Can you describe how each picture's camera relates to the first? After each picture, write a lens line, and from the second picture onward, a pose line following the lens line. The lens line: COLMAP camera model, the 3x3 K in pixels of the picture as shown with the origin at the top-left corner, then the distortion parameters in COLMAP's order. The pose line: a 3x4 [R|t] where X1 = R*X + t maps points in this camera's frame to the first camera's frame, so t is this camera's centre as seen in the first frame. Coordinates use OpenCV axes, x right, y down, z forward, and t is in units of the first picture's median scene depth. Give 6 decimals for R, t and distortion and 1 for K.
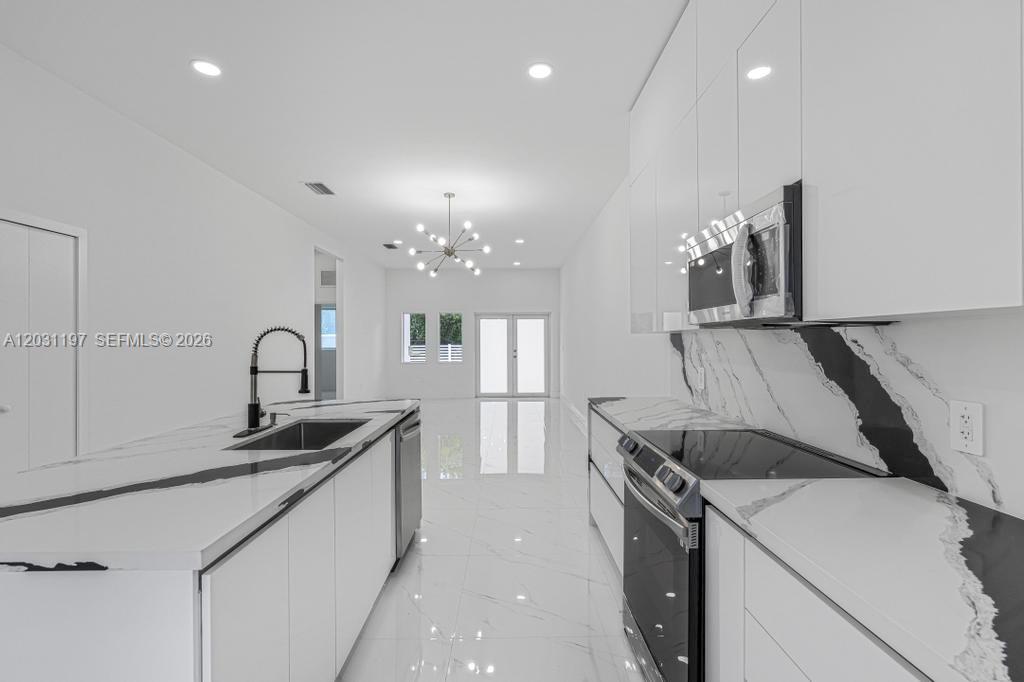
lens RADIAL K [[470.6, 0, 504.5], [0, 470.6, 341.6], [0, 0, 1]] dist [-0.006995, 0.000047]
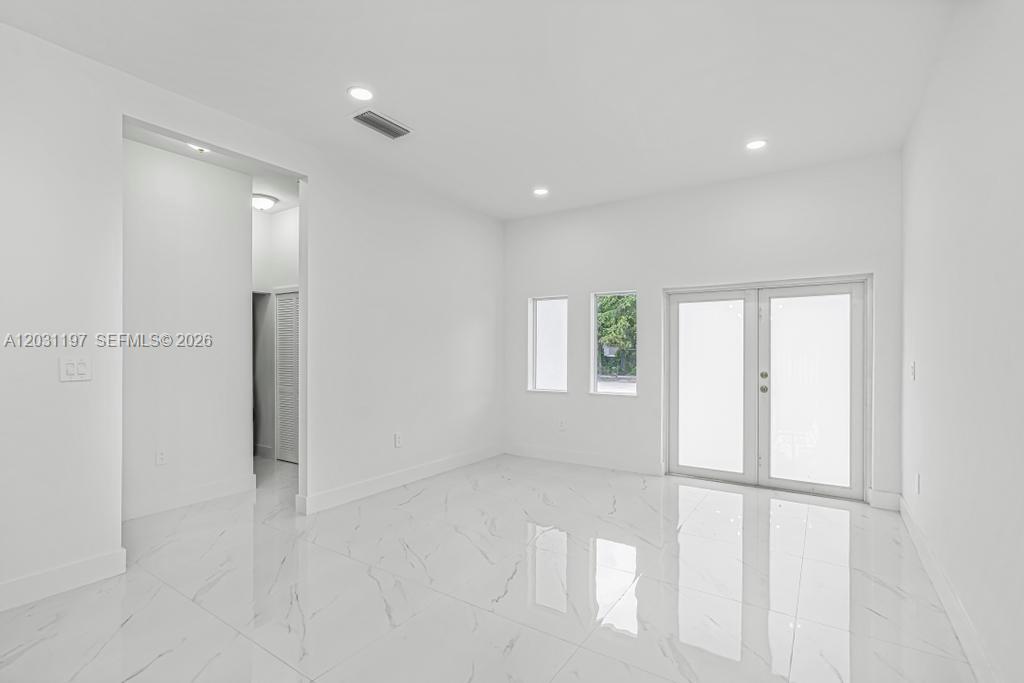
lens RADIAL K [[470.6, 0, 514.0], [0, 470.6, 351.9], [0, 0, 1]] dist [-0.006995, 0.000047]
pose [[0.835009, 0.005482, -0.550209, 0.065839], [-0.004416, 0.999985, 0.003262, -0.001337], [0.550218, -0.000294, 0.835021, 0.533590]]
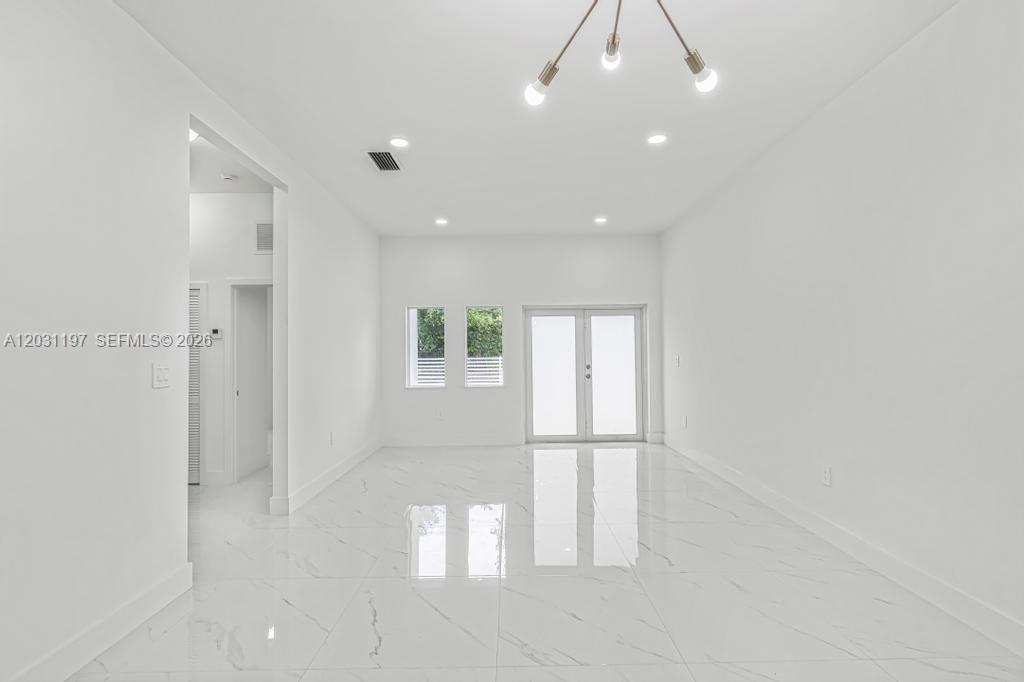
lens RADIAL K [[470.6, 0, 513.2], [0, 470.6, 341.4], [0, 0, 1]] dist [-0.006995, 0.000047]
pose [[0.999851, -0.007316, 0.015608, -0.086399], [0.007688, 0.999684, -0.023948, -0.000161], [-0.015427, 0.024064, 0.999591, 0.378571]]
